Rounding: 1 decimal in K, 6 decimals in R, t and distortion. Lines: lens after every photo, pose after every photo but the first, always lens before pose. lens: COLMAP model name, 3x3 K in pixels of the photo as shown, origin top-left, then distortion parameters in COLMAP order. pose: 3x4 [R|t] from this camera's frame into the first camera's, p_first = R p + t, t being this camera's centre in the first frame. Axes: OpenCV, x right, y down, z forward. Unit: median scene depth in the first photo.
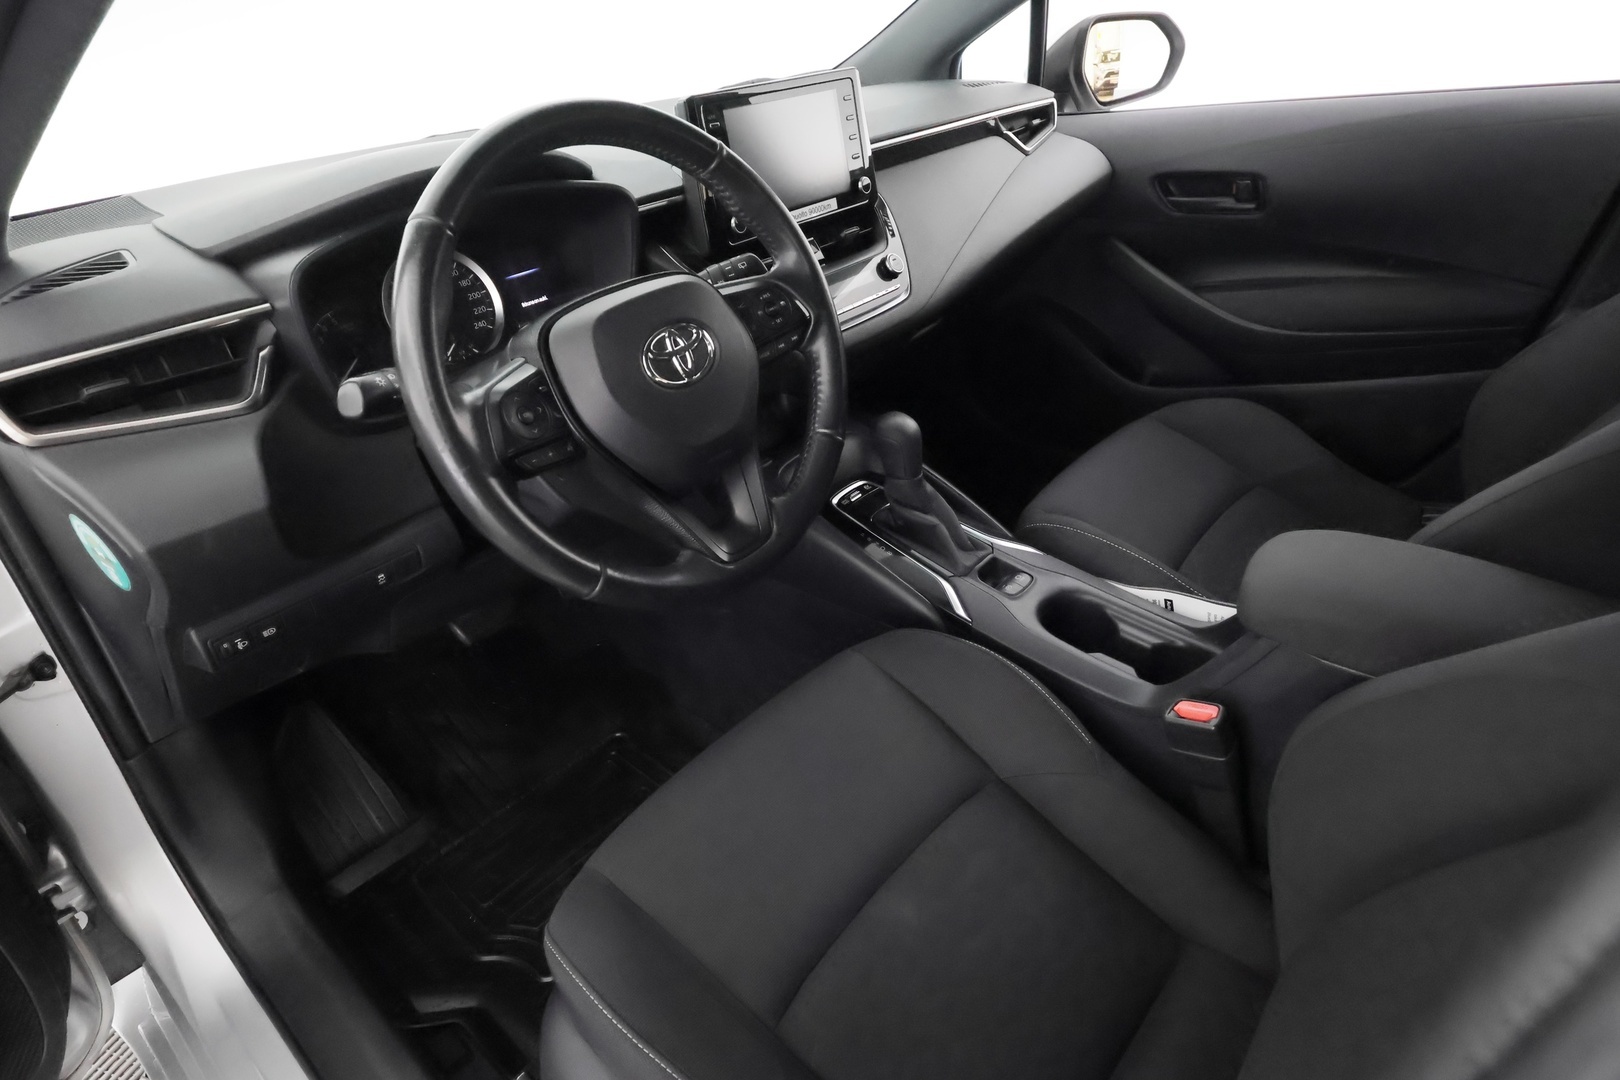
lens RADIAL K [[821.1, 0, 810.0], [0, 821.1, 540.0], [0, 0, 1]] dist [-0.000259, -0.000002]
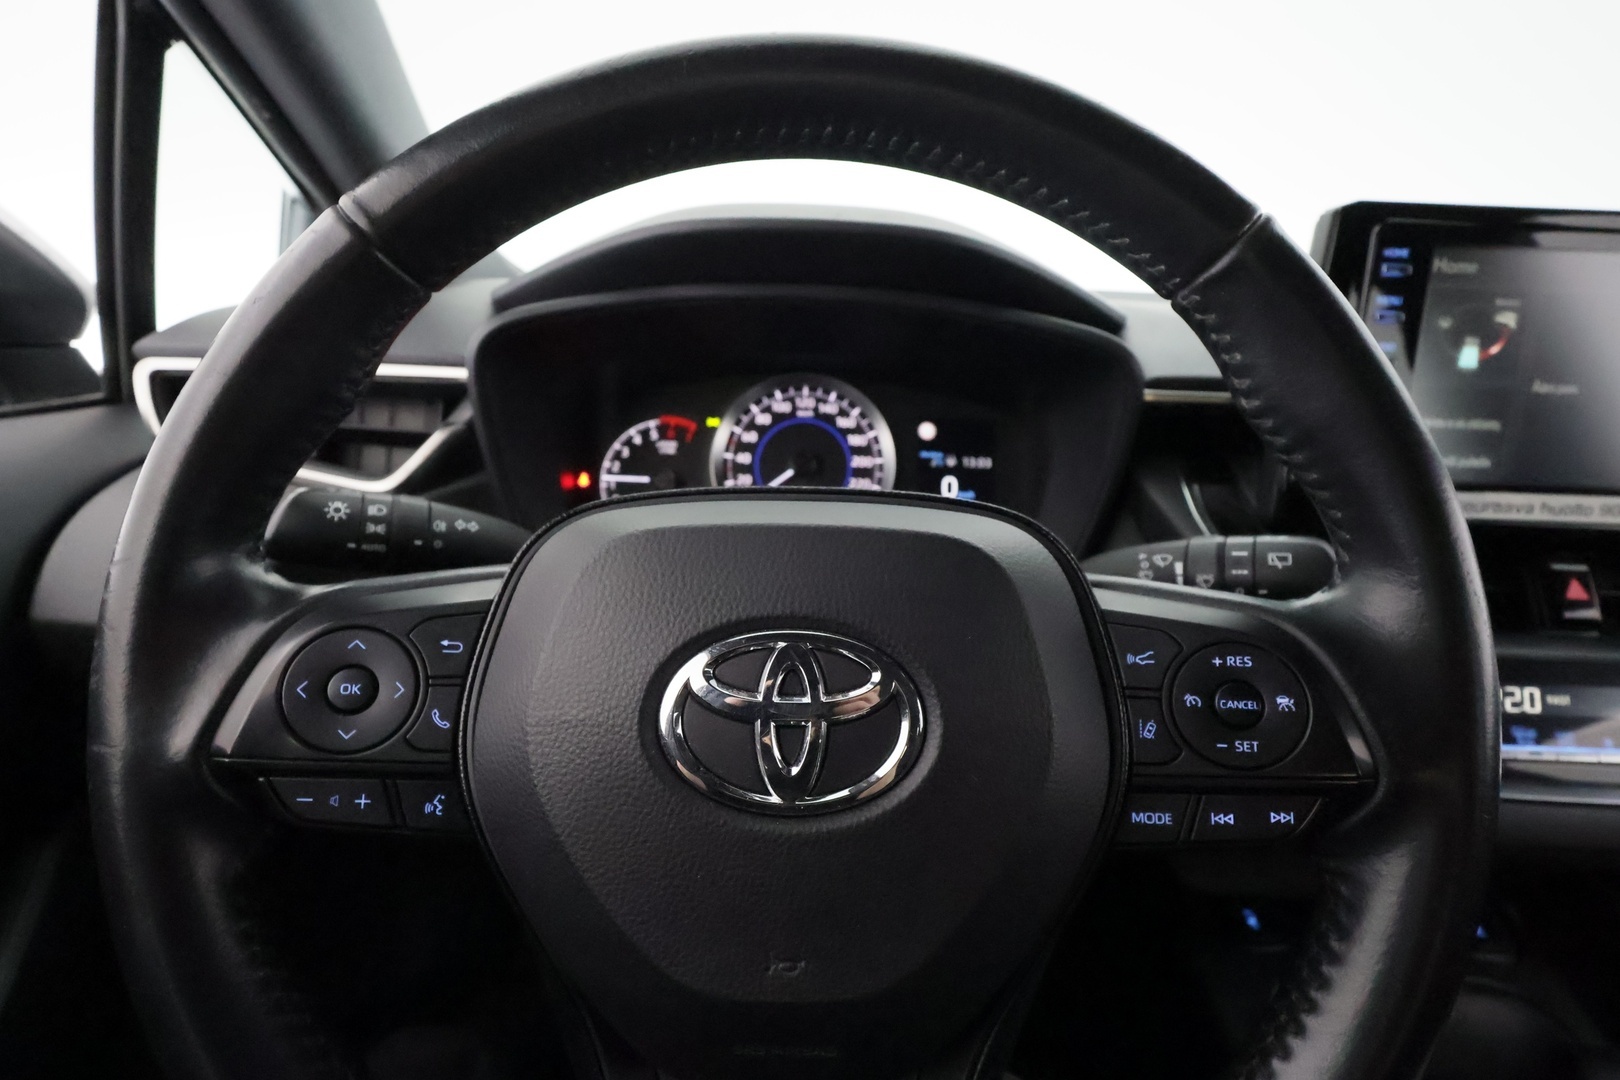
lens RADIAL K [[821.1, 0, 810.0], [0, 821.1, 540.0], [0, 0, 1]] dist [-0.000259, -0.000002]
pose [[0.648318, 0.326553, -0.687784, 0.041283], [-0.478432, 0.877452, -0.034373, -0.221374], [0.592273, 0.351342, 0.725101, 0.575294]]
